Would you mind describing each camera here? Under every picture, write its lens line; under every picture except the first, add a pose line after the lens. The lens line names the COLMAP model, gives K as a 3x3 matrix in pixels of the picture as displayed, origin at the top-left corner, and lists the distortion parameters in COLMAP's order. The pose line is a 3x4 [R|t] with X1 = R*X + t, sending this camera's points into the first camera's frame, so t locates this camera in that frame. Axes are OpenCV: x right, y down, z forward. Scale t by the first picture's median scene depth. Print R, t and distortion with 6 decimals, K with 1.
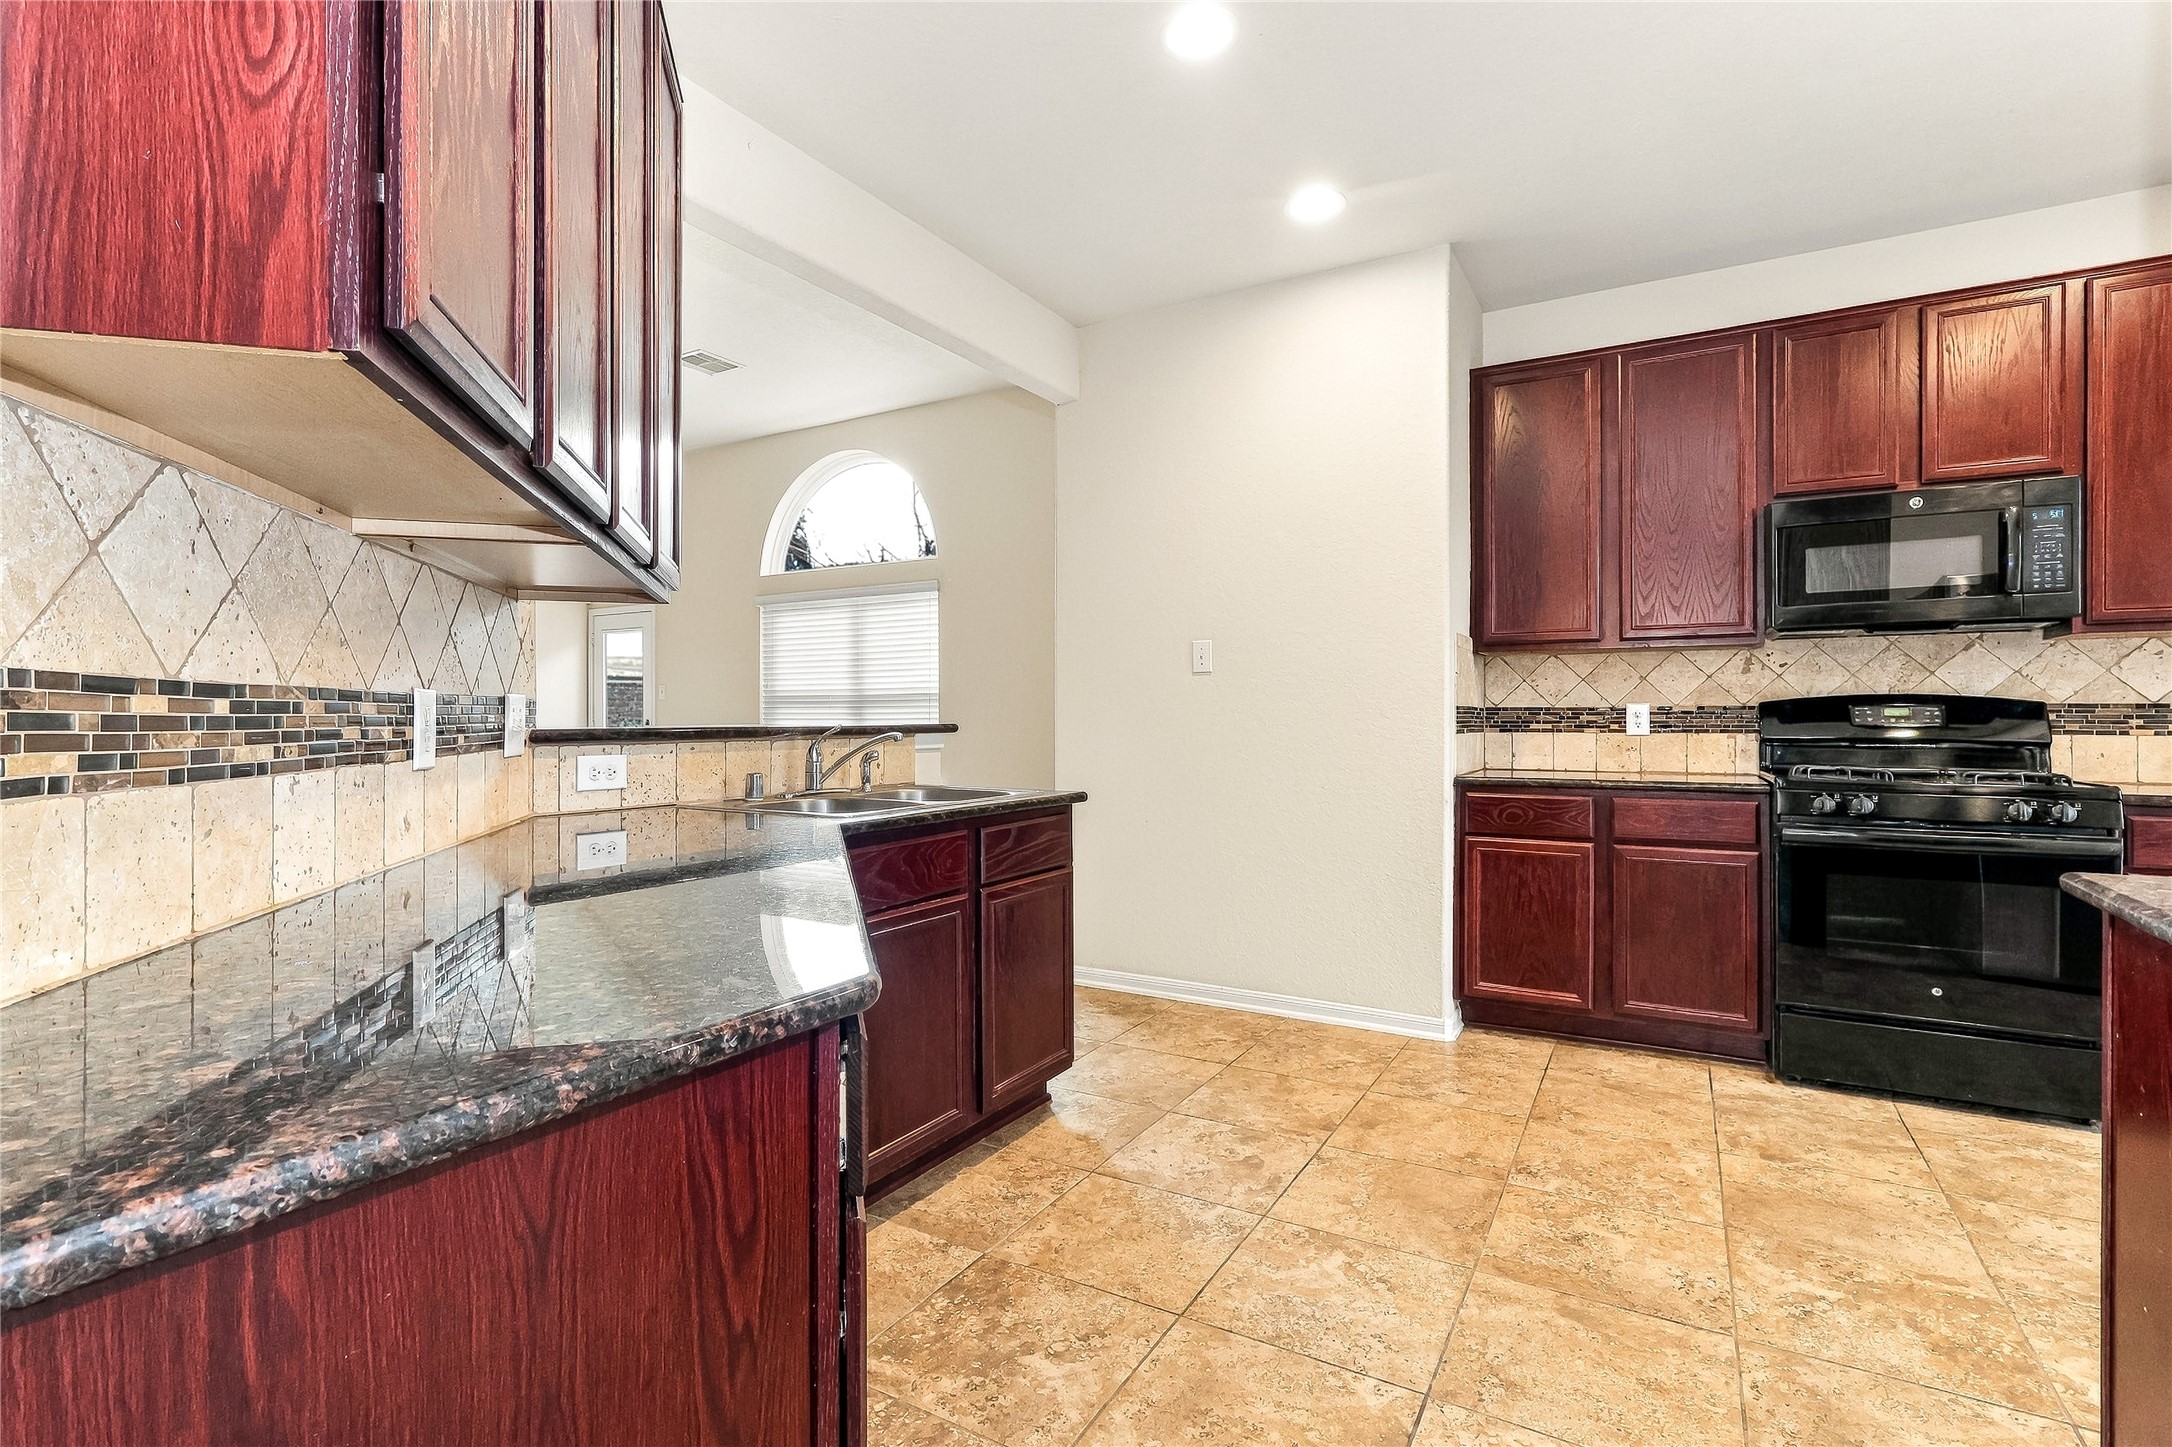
lens RADIAL K [[1018.3, 0, 1080.7], [0, 1018.3, 720.4], [0, 0, 1]] dist [-0.005782, -0.000370]
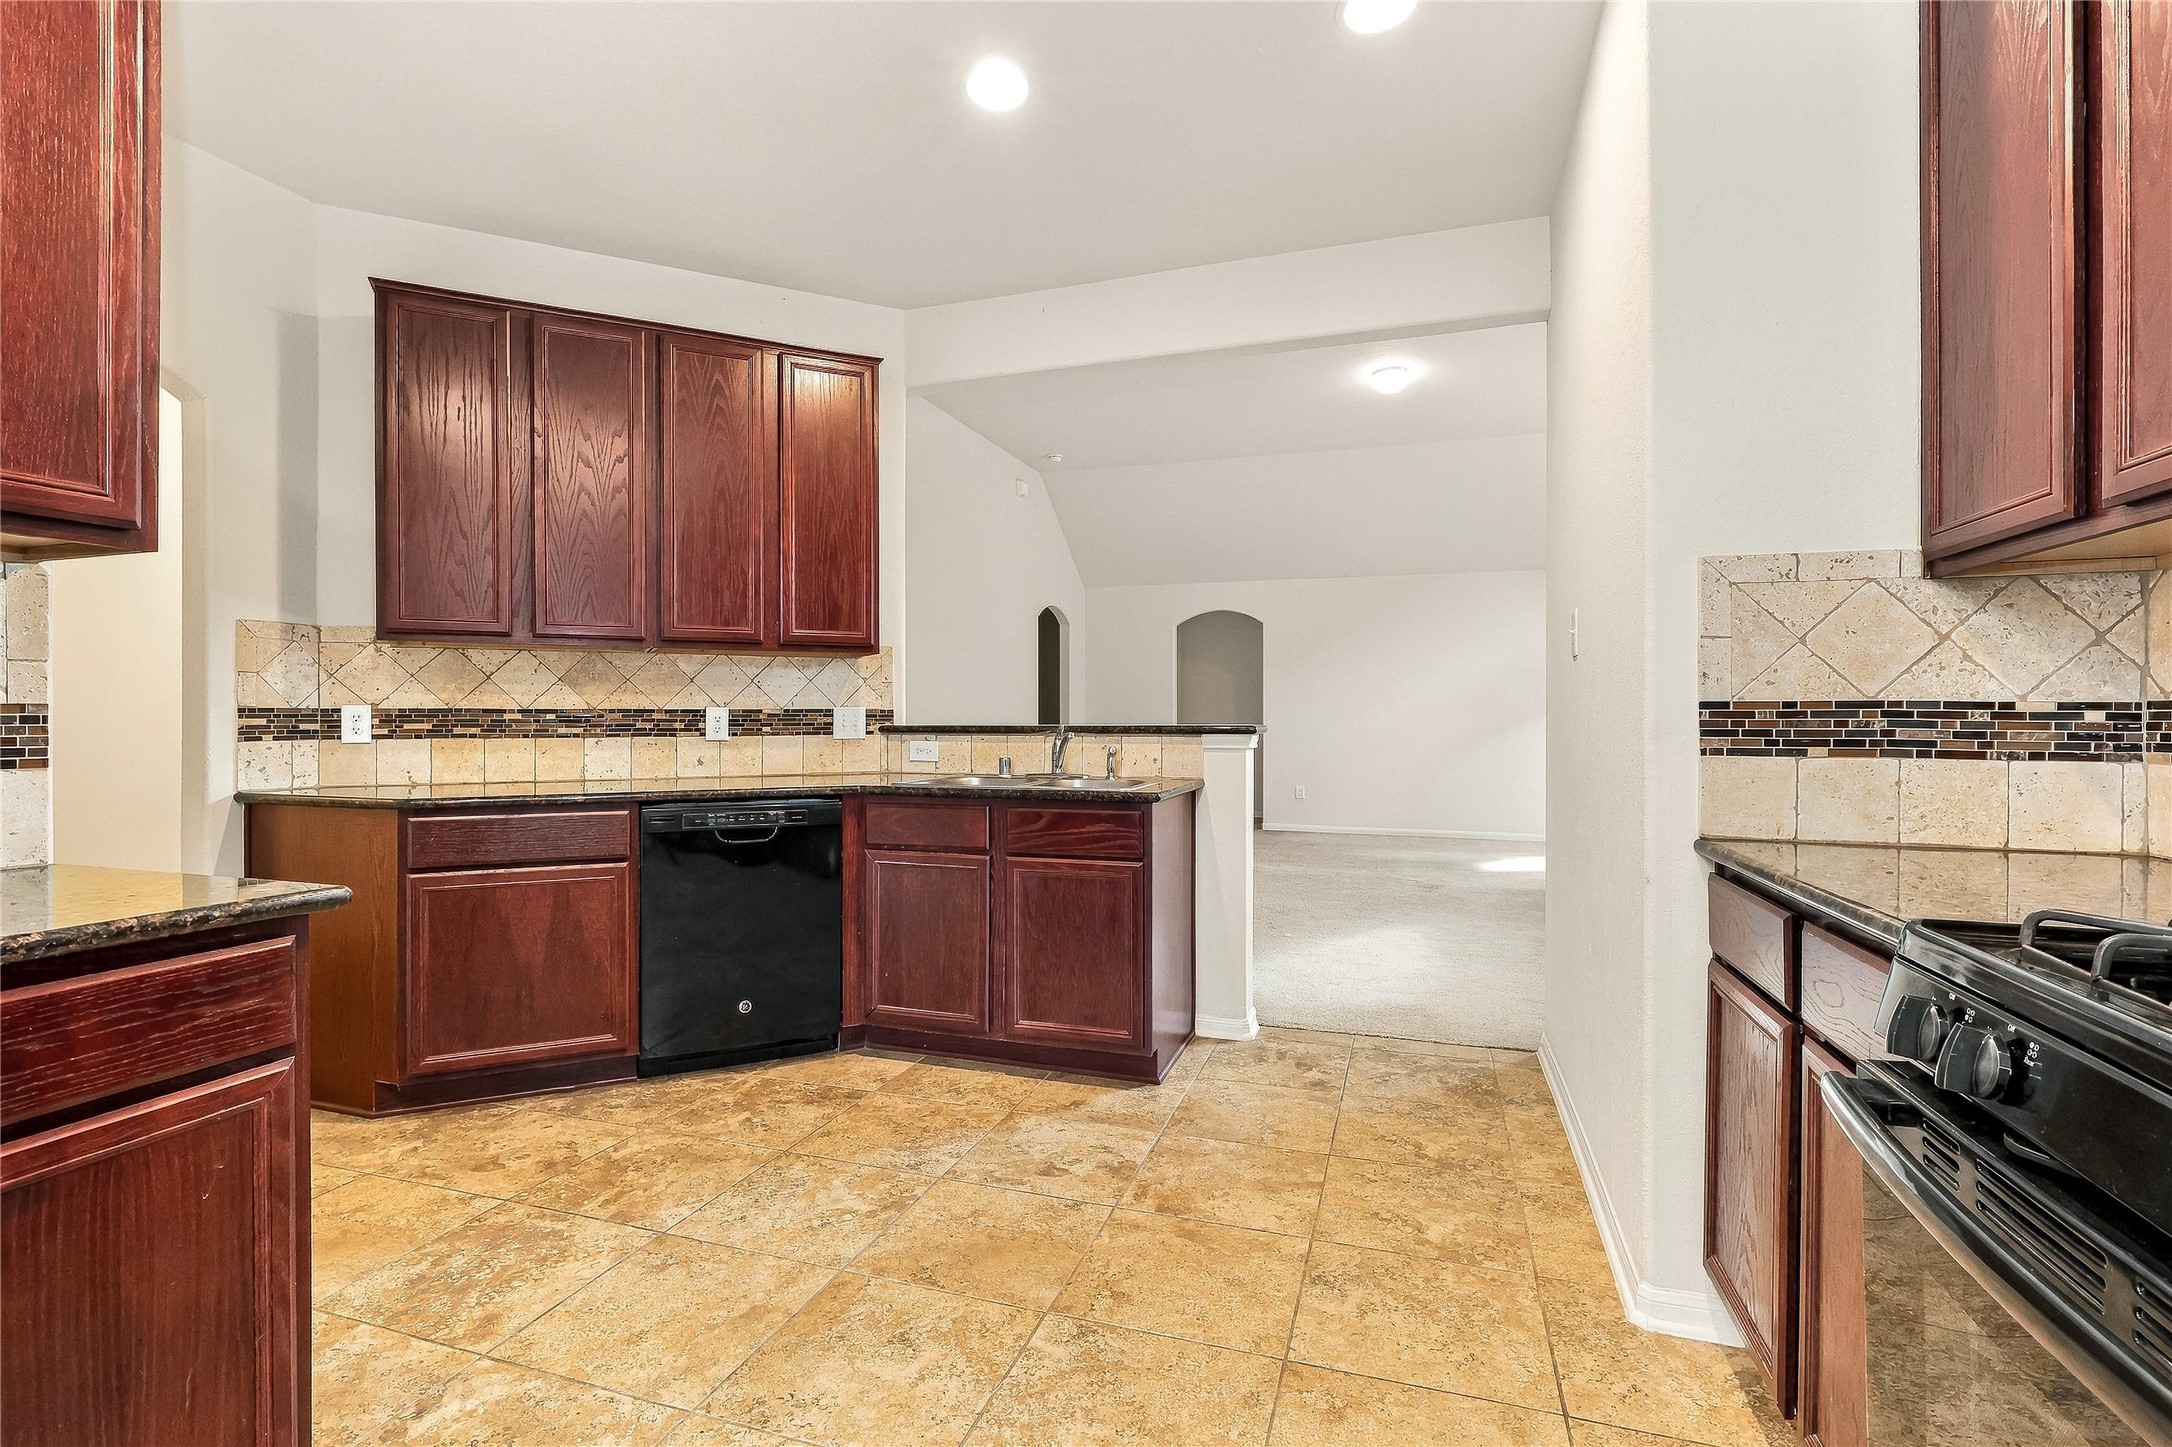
lens RADIAL K [[1018.3, 0, 1076.0], [0, 1018.3, 721.2], [0, 0, 1]] dist [-0.005782, -0.000370]
pose [[0.195104, 0.002788, -0.980779, 1.178507], [-0.002986, 0.999993, 0.002249, -0.004075], [0.980778, 0.002490, 0.195111, 0.857156]]
